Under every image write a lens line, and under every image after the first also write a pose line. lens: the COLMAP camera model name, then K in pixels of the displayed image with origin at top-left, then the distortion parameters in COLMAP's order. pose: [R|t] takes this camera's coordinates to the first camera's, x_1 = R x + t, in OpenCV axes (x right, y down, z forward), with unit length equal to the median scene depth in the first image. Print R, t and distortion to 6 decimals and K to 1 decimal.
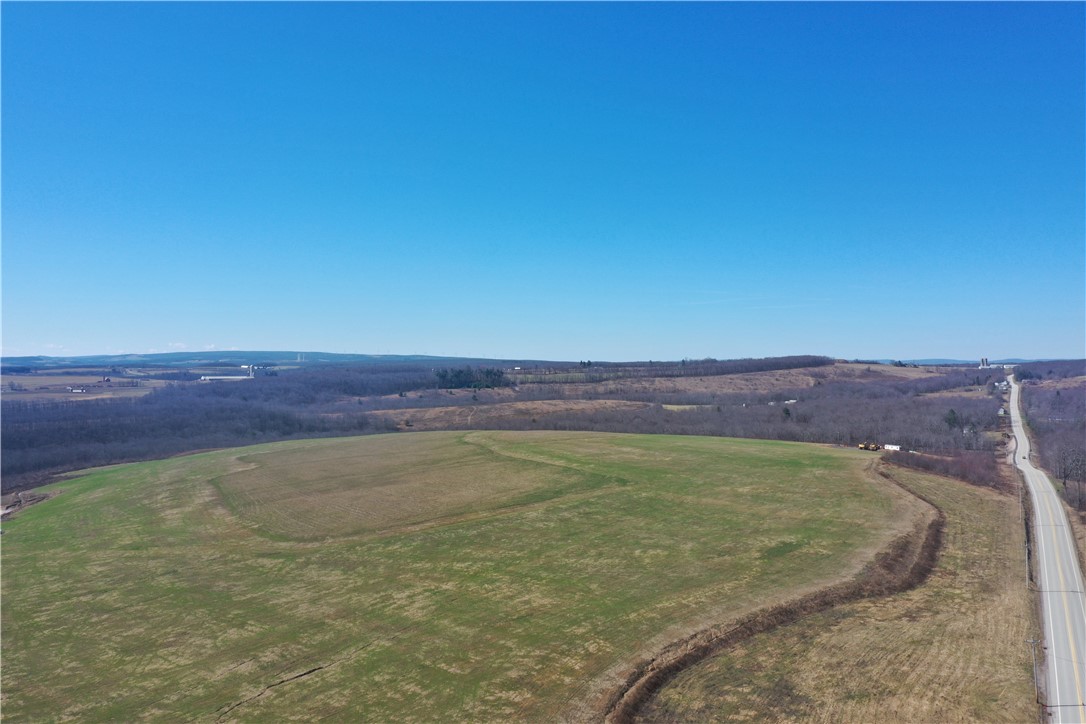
lens RADIAL K [[942.5, 0, 543.0], [0, 942.5, 362.0], [0, 0, 1]] dist [-0.002496, -0.000894]
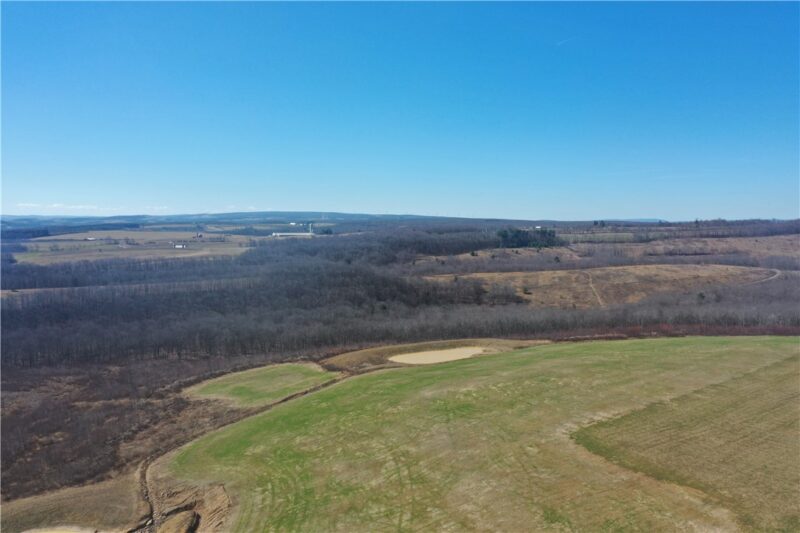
lens RADIAL K [[694.3, 0, 400.0], [0, 694.3, 266.5], [0, 0, 1]] dist [-0.002496, -0.000894]
pose [[0.990426, 0.010981, -0.137610, -0.114481], [-0.001698, 0.997725, 0.067396, -0.003362], [0.138037, -0.066518, 0.988191, 0.202216]]
